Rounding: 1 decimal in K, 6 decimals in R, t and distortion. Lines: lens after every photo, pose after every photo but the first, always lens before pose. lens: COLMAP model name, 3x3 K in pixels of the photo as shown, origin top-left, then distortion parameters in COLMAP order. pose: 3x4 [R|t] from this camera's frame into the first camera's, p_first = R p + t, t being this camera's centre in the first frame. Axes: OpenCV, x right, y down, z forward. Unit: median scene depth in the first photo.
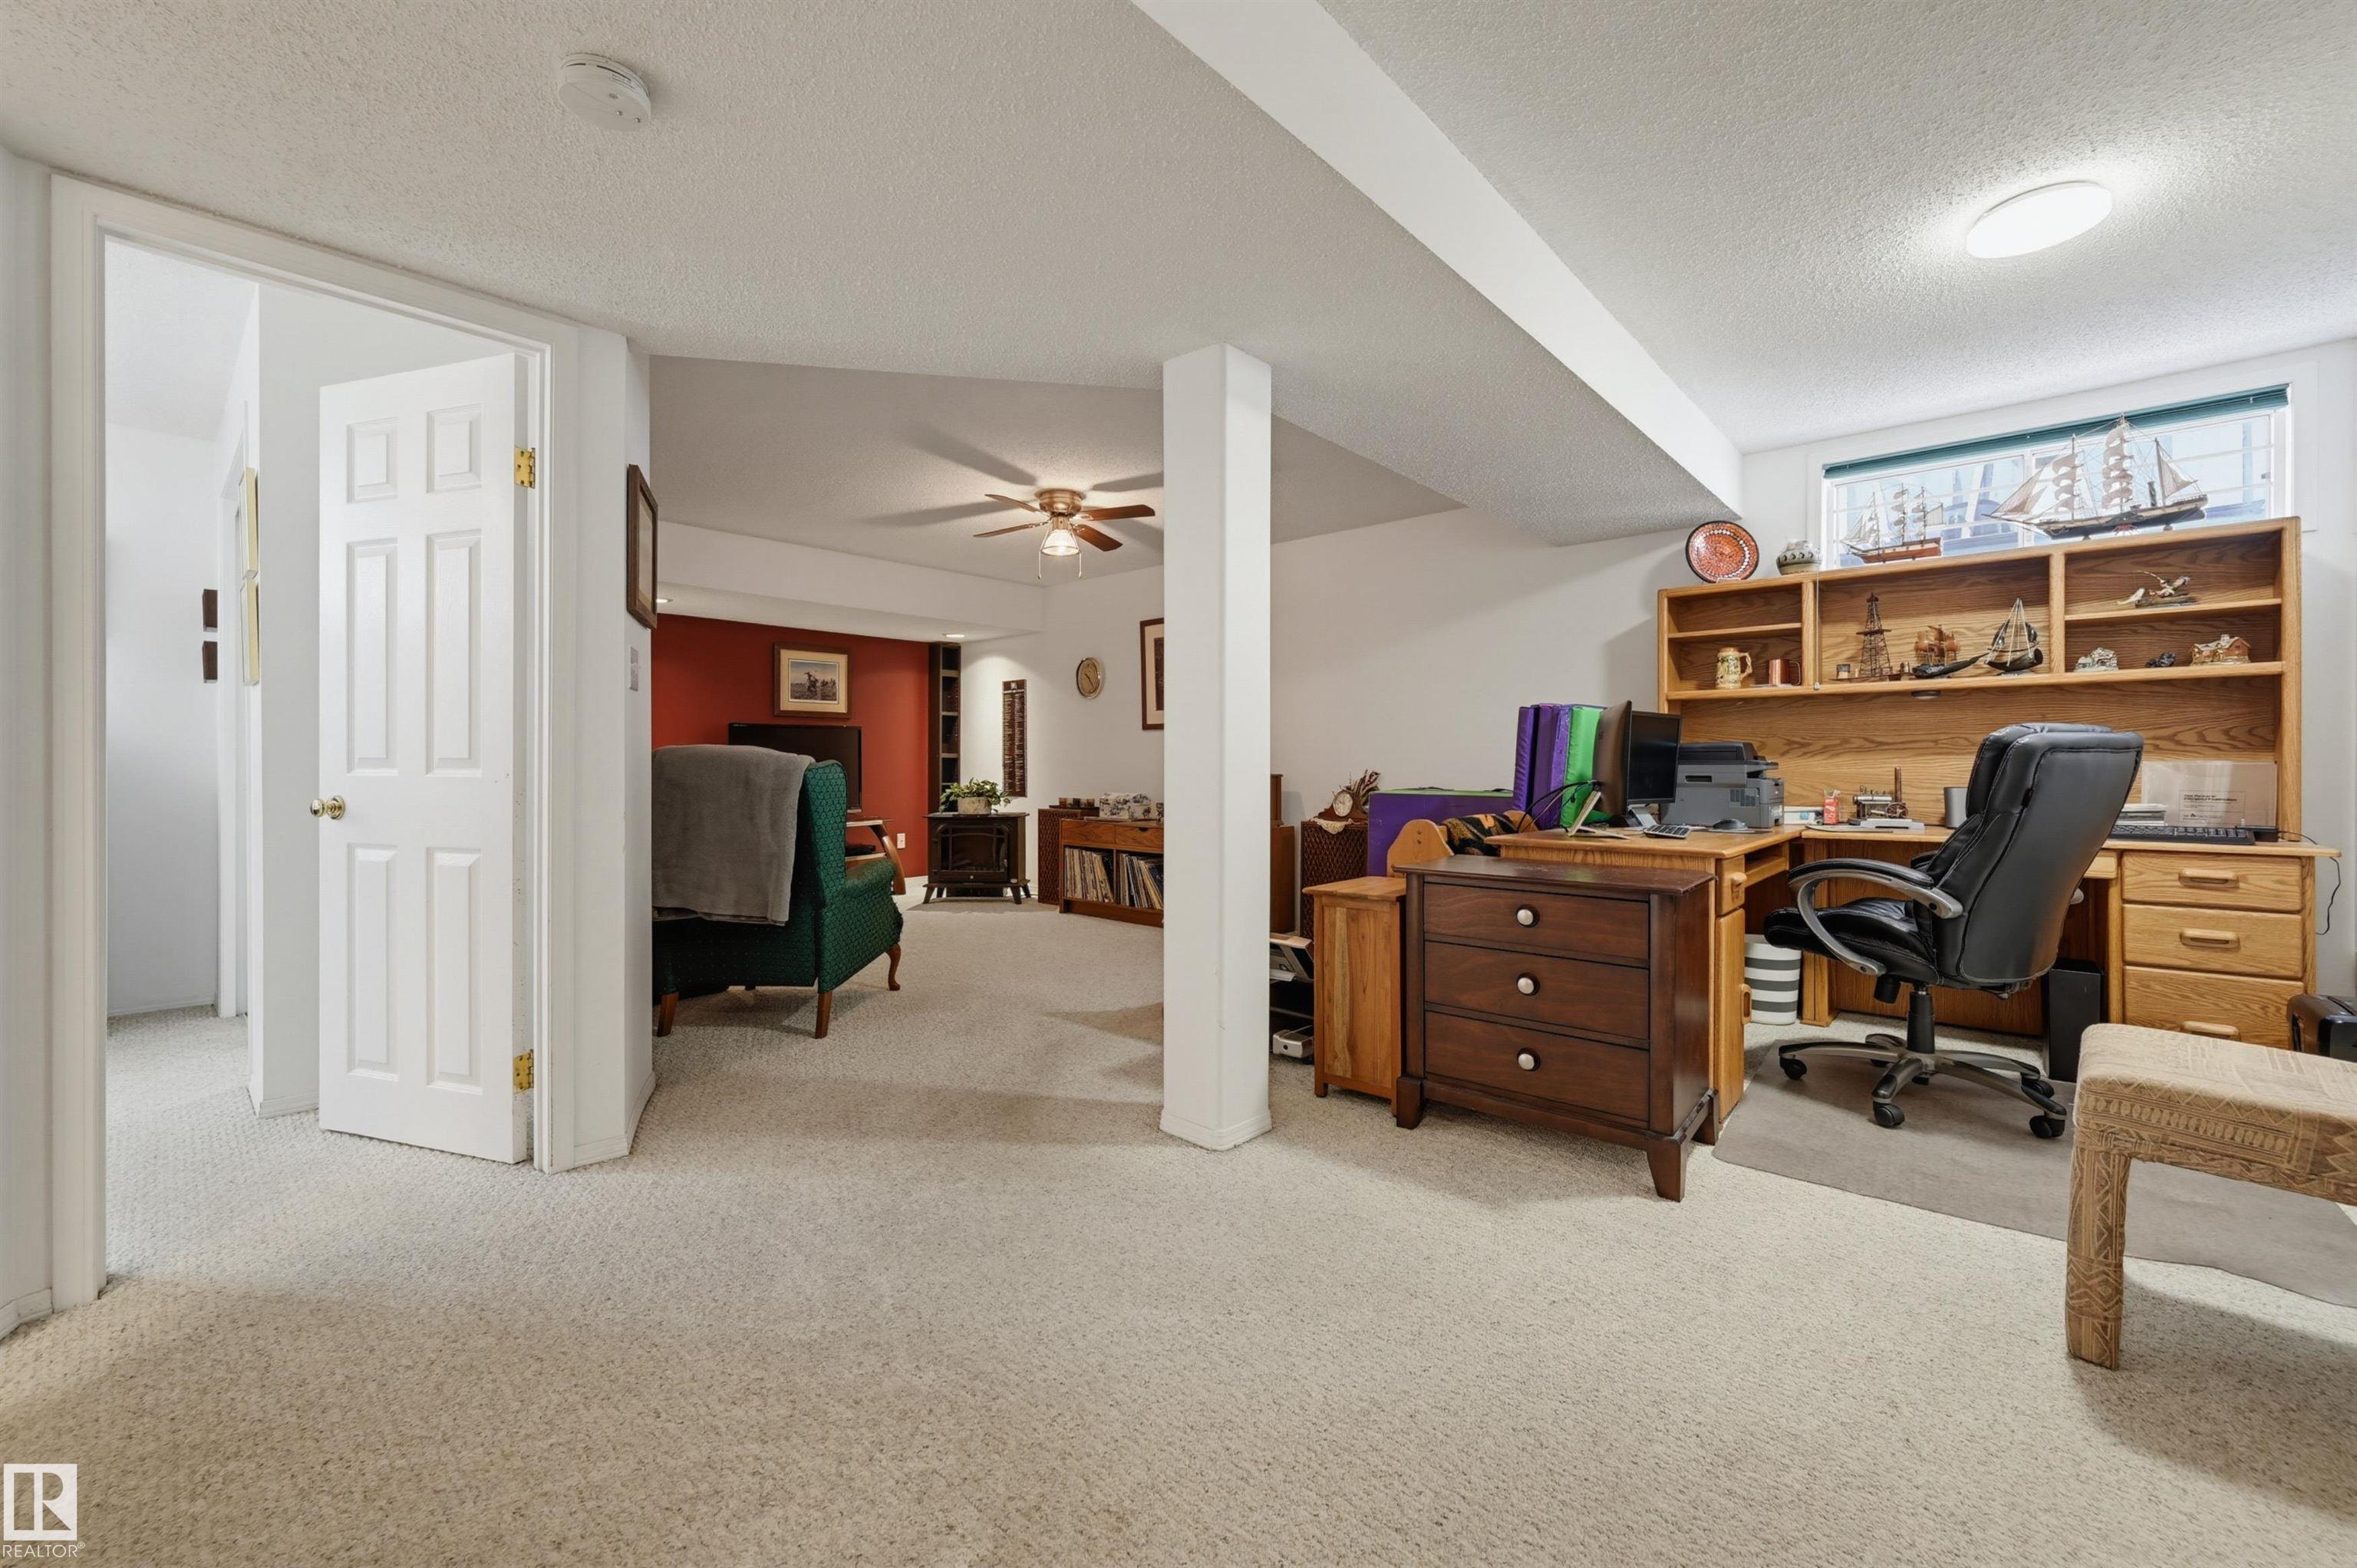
lens RADIAL K [[965.7, 0, 1178.2], [0, 965.7, 755.1], [0, 0, 1]] dist [-0.001337, -0.000114]
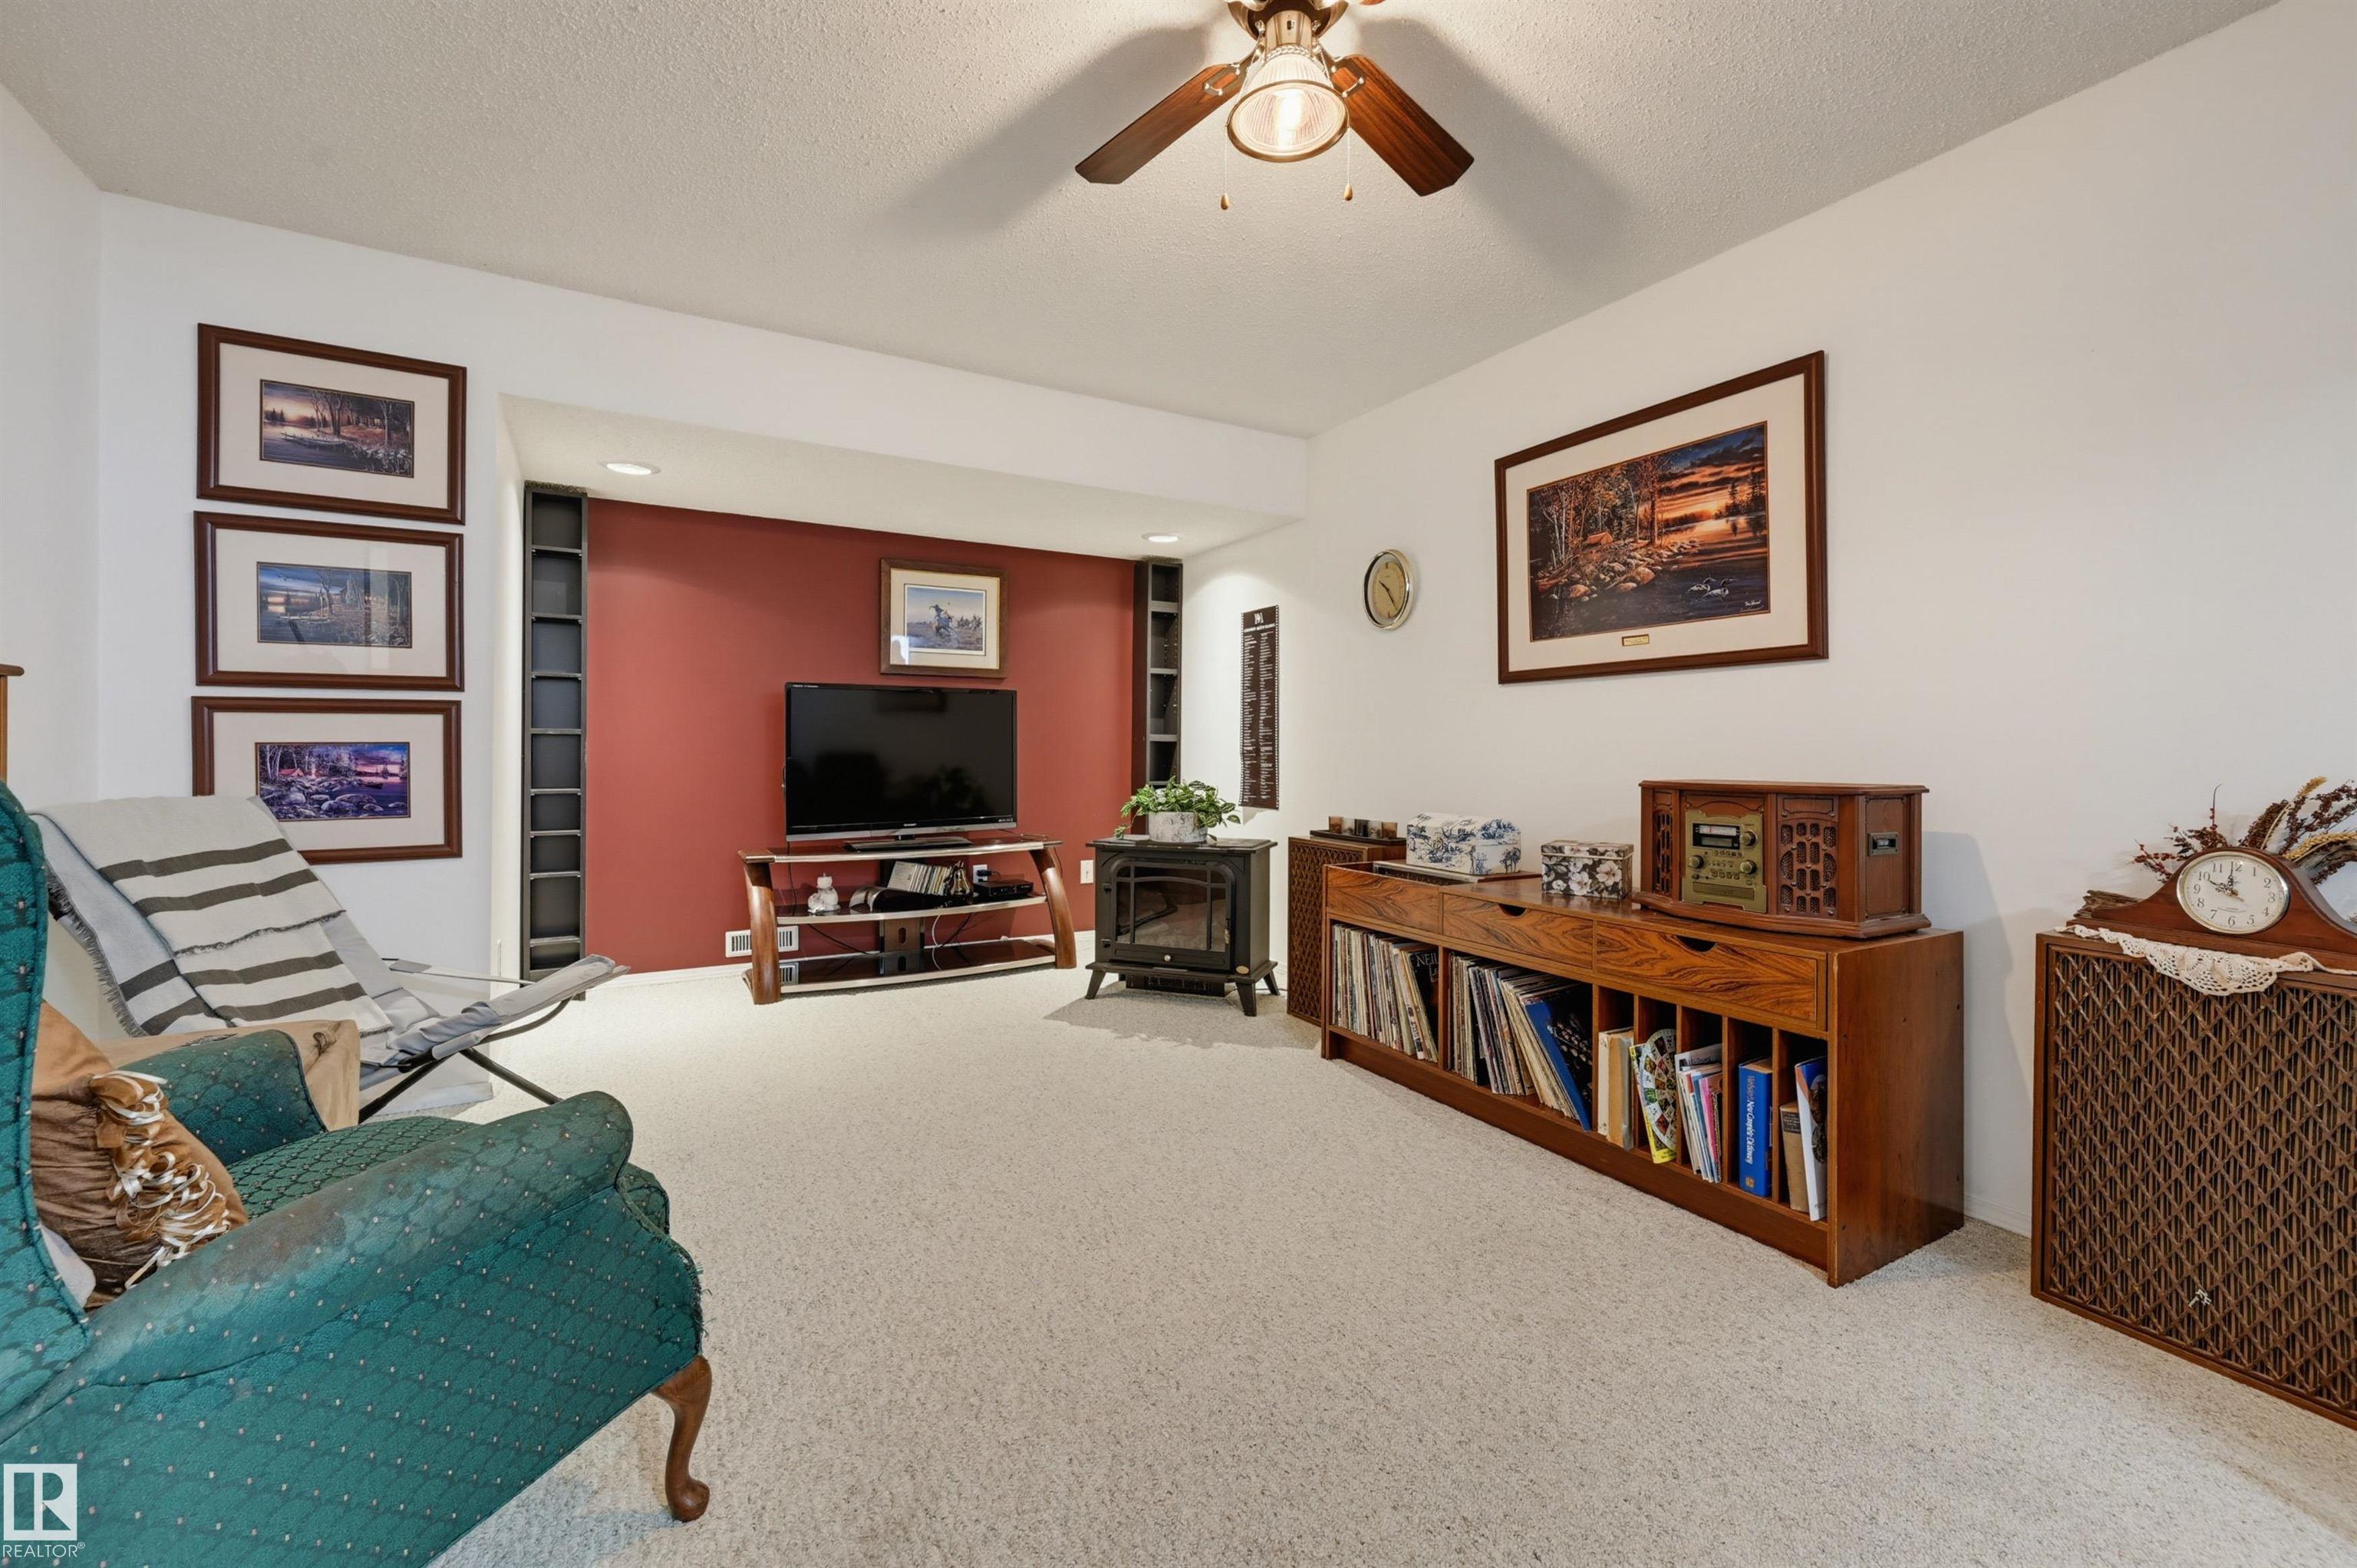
lens RADIAL K [[965.7, 0, 1178.2], [0, 965.7, 755.1], [0, 0, 1]] dist [-0.001337, -0.000114]
pose [[0.950222, 0.007377, -0.311485, -0.036406], [-0.003620, 0.999914, 0.012639, 0.004058], [0.311551, -0.010882, 0.950167, 0.459764]]
